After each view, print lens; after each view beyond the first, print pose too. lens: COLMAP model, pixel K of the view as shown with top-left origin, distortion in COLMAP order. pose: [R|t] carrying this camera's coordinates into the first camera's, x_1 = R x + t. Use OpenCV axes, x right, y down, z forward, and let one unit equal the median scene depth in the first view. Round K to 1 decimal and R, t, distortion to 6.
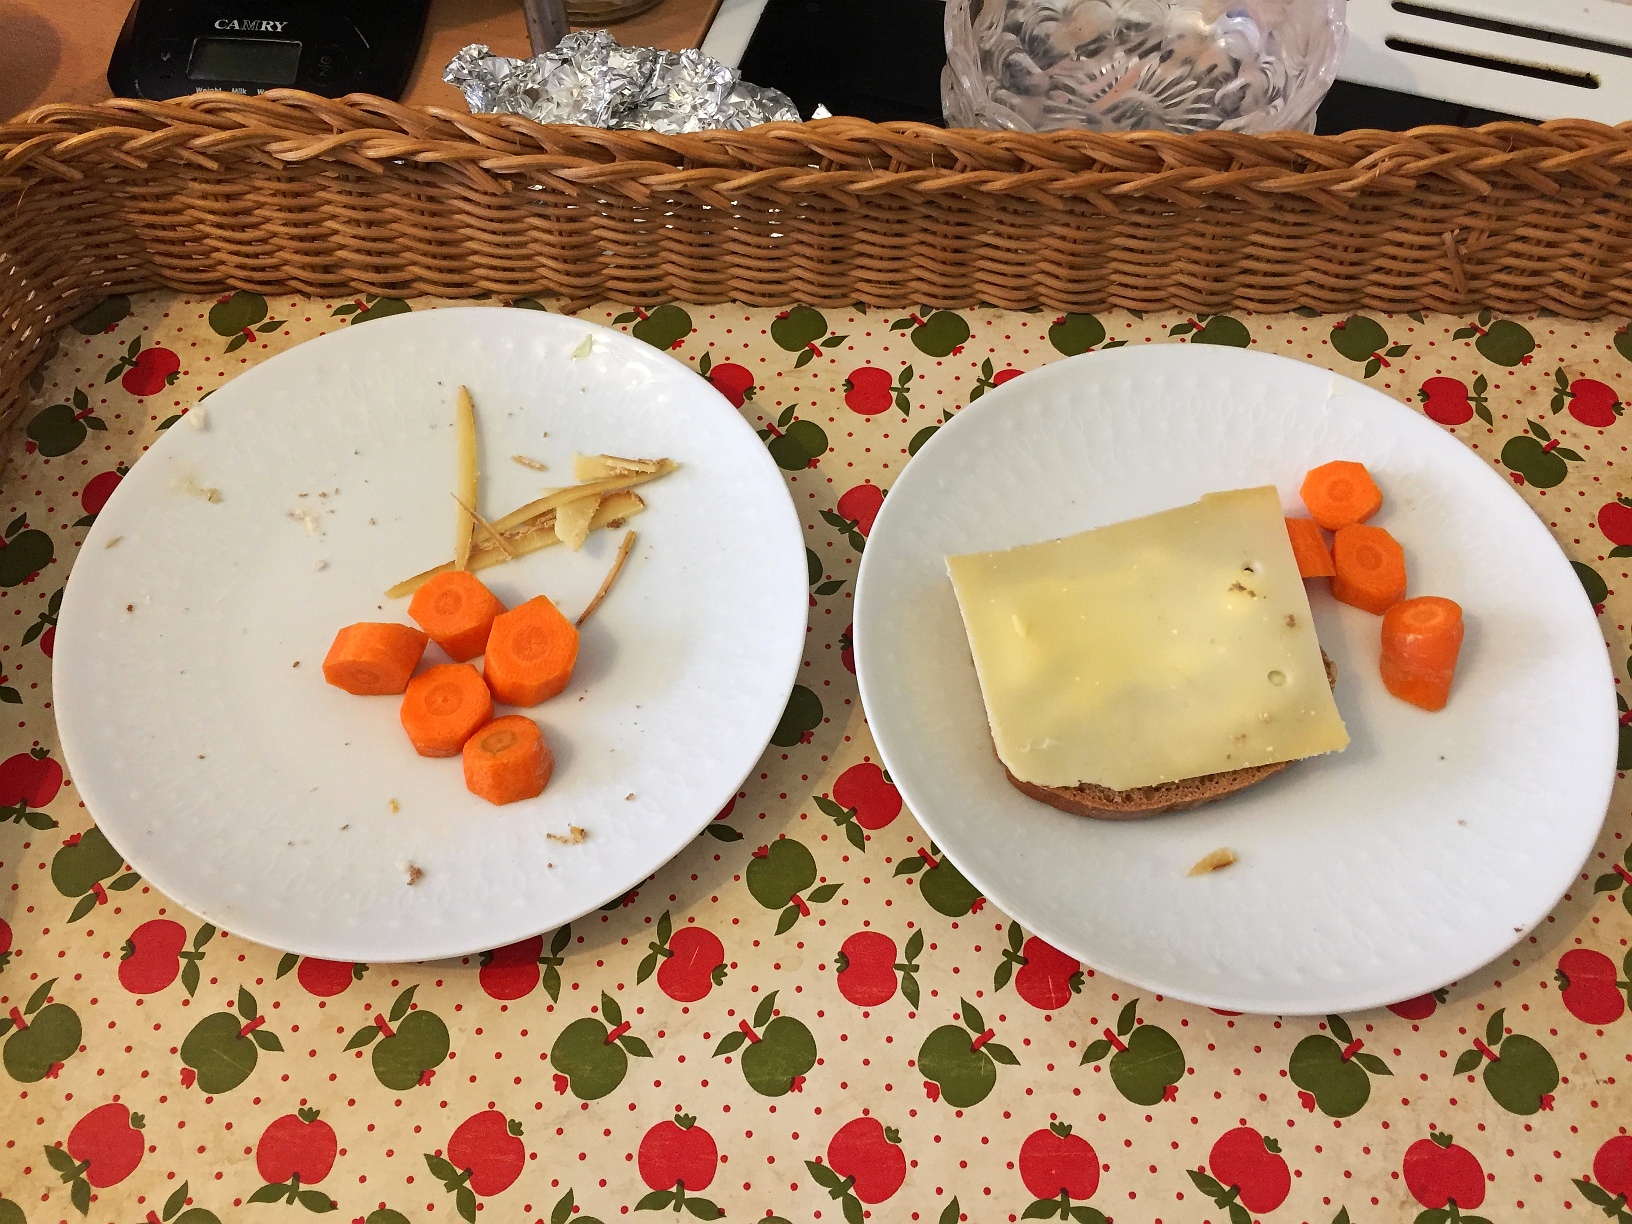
lens RADIAL K [[1356.1, 0, 816.0], [0, 1356.1, 612.0], [0, 0, 1]] dist [0.008078, 0.002828]
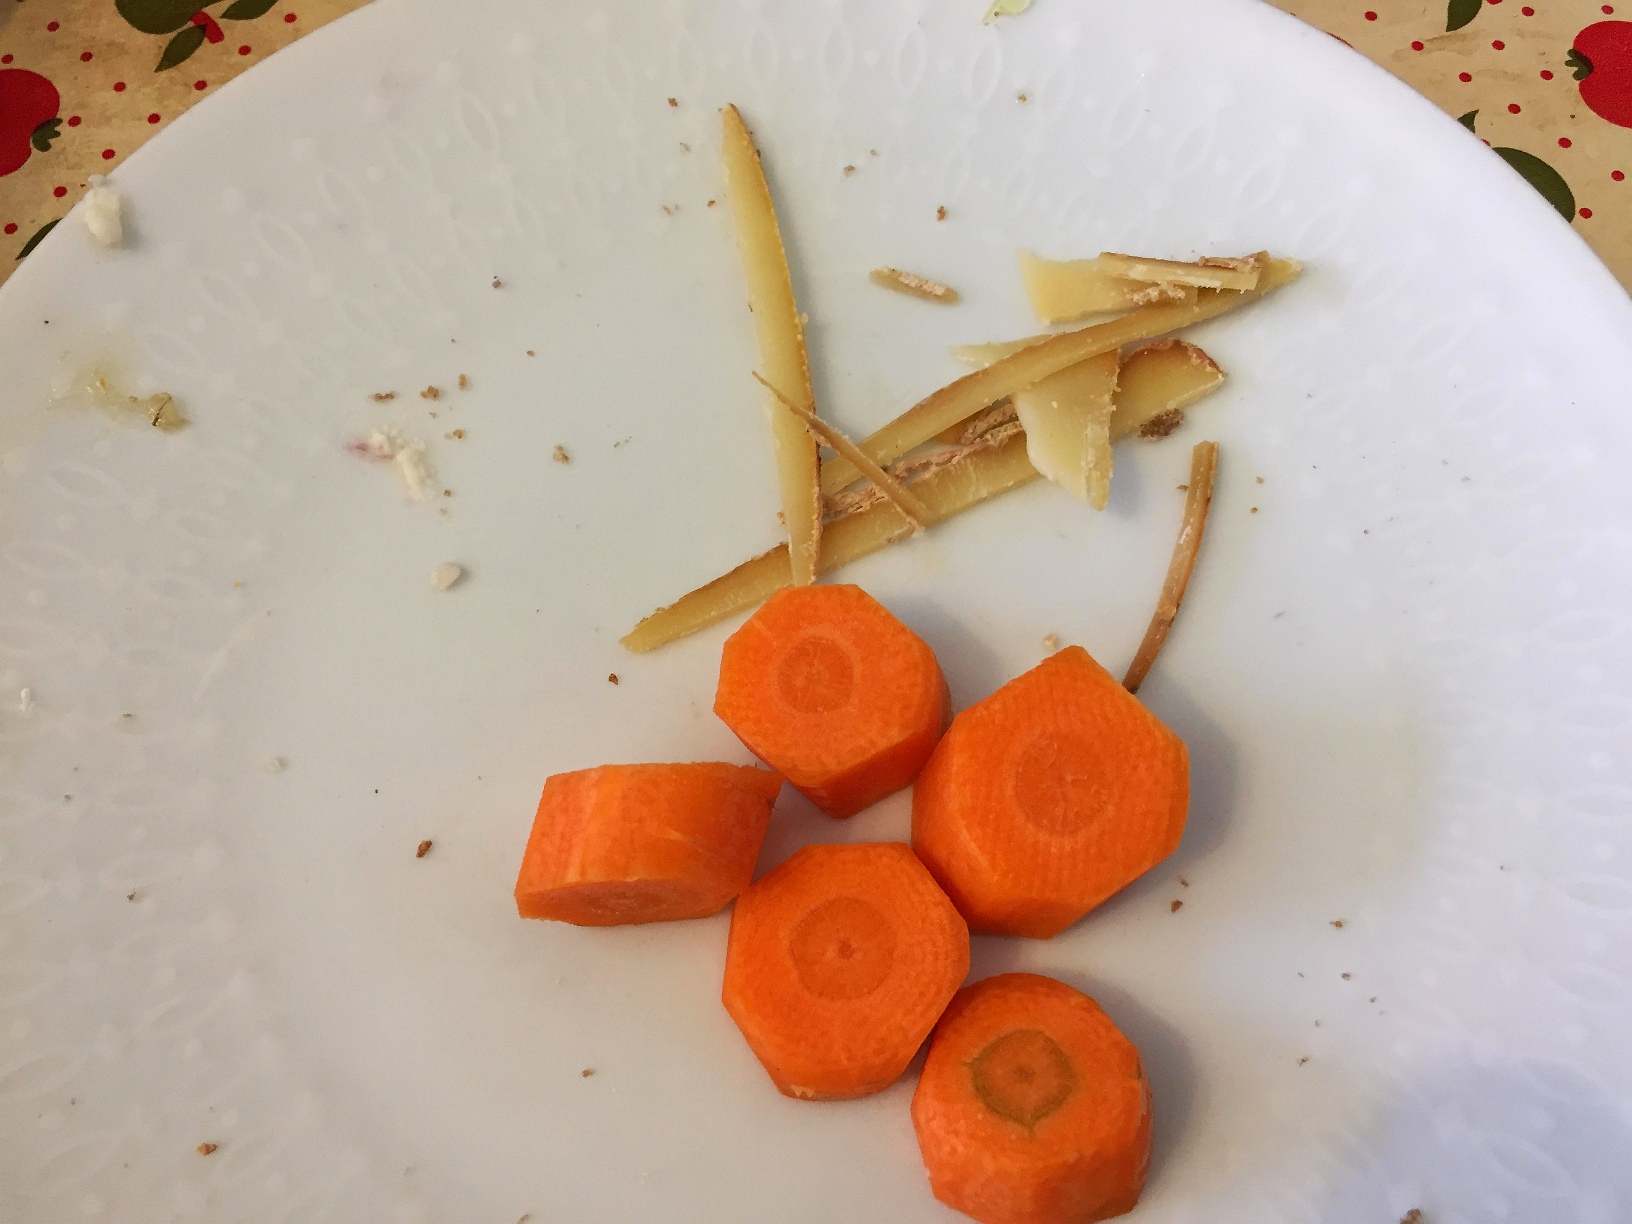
lens RADIAL K [[1412.7, 0, 816.0], [0, 1412.7, 612.0], [0, 0, 1]] dist [0.050108, -0.091789]
pose [[0.998473, -0.053895, -0.012103, -0.248467], [0.054977, 0.990863, 0.123160, -0.067904], [0.005355, -0.123637, 0.992313, 0.574972]]
